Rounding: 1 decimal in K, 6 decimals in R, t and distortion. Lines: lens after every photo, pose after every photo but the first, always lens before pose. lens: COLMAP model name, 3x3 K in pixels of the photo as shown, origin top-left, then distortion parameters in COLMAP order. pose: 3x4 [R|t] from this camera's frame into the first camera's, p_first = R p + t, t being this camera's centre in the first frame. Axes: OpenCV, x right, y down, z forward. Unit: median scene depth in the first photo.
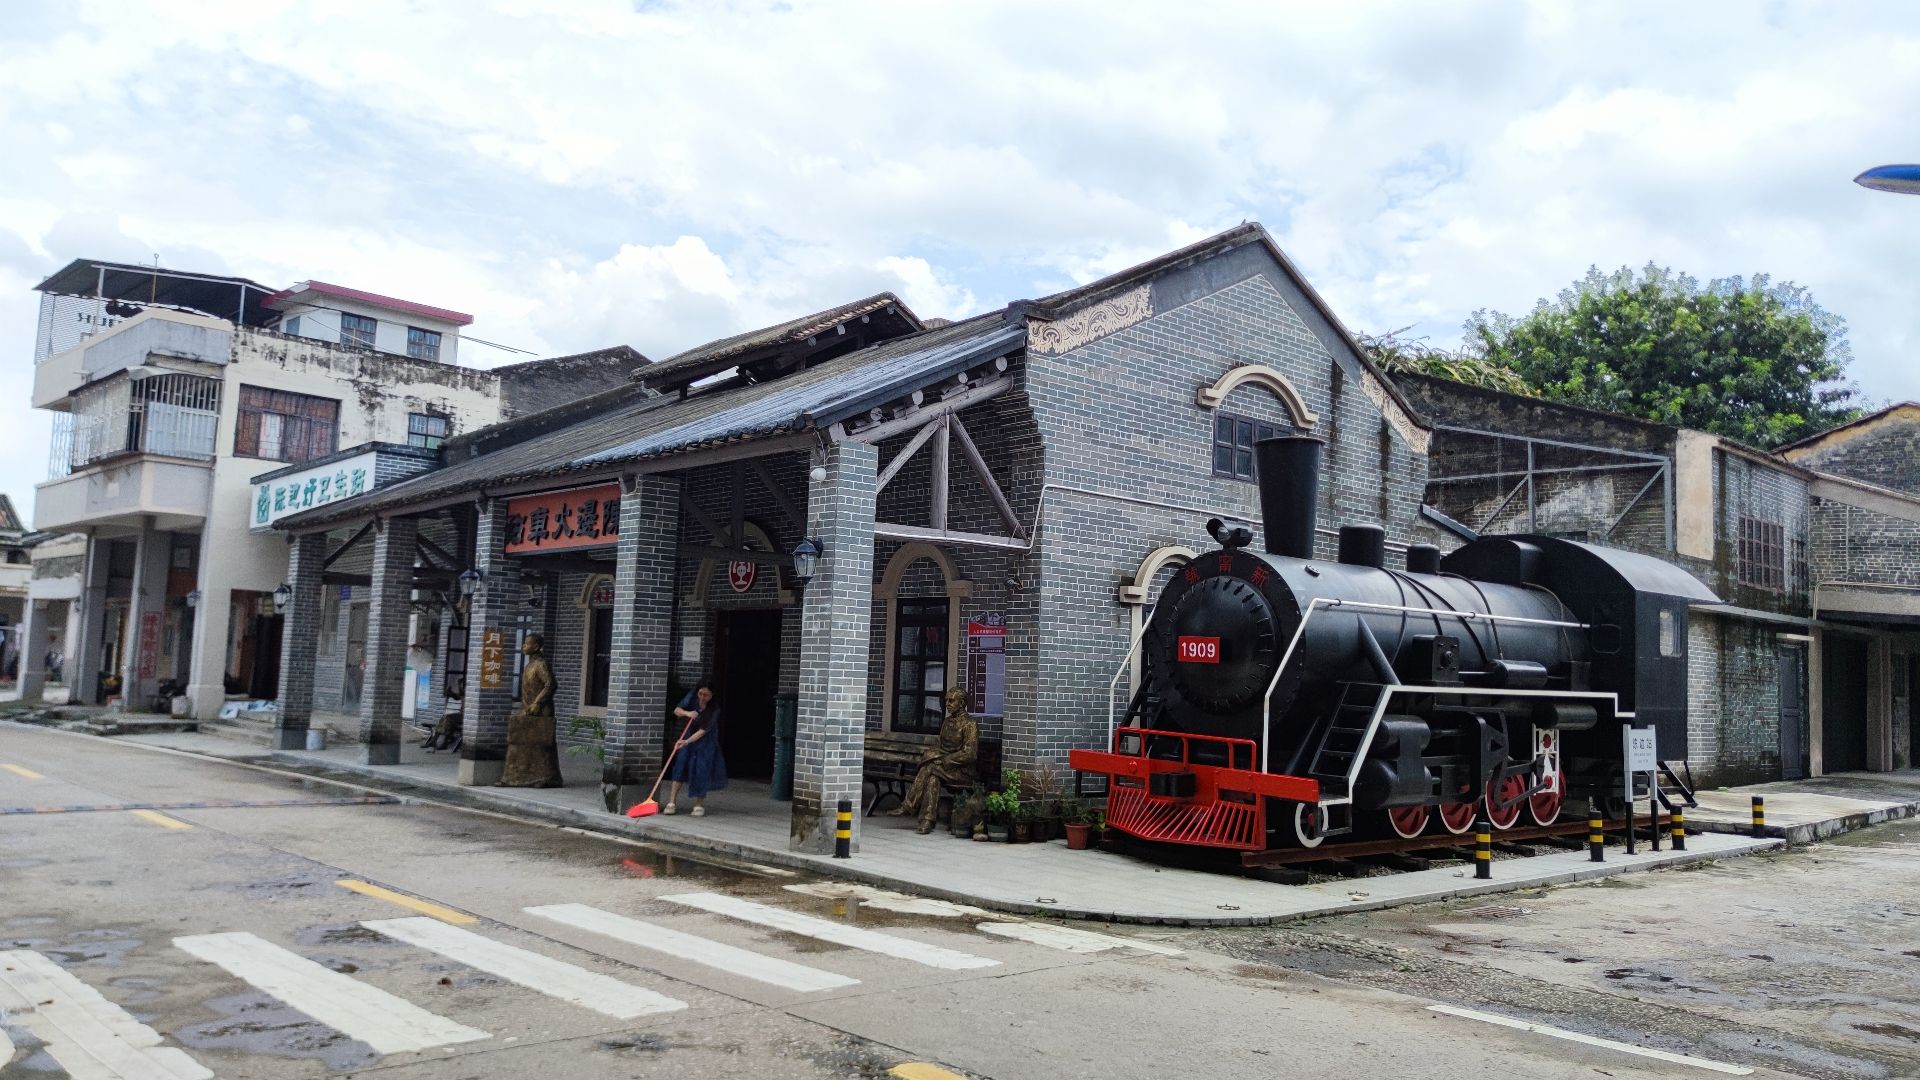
lens RADIAL K [[1404.6, 0, 968.8], [0, 1404.6, 541.3], [0, 0, 1]] dist [0.092157, -0.122581]
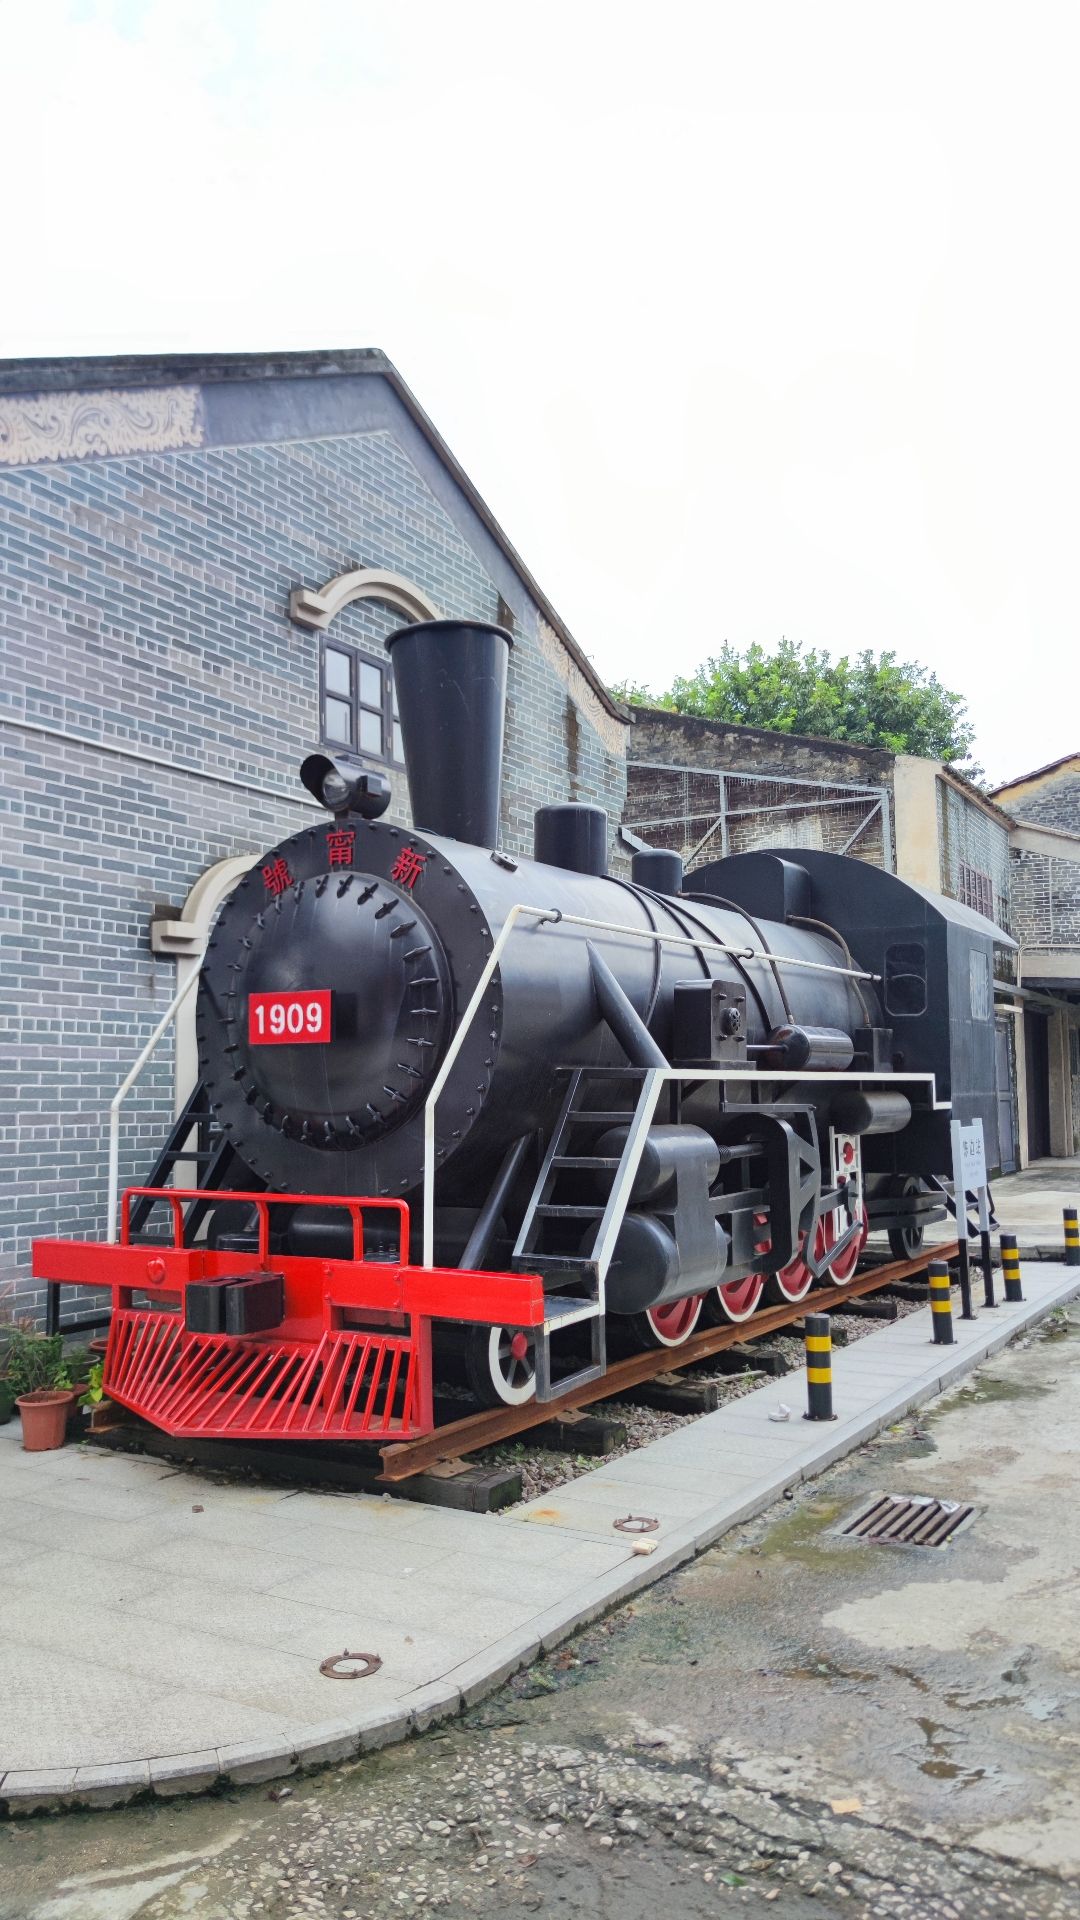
lens RADIAL K [[1404.6, 0, 528.3], [0, 1404.6, 967.3], [0, 0, 1]] dist [0.092157, -0.122581]
pose [[0.954989, -0.025286, 0.295563, 0.084583], [0.025291, 0.999673, 0.003808, 0.051066], [-0.295562, 0.003838, 0.955316, 0.436334]]
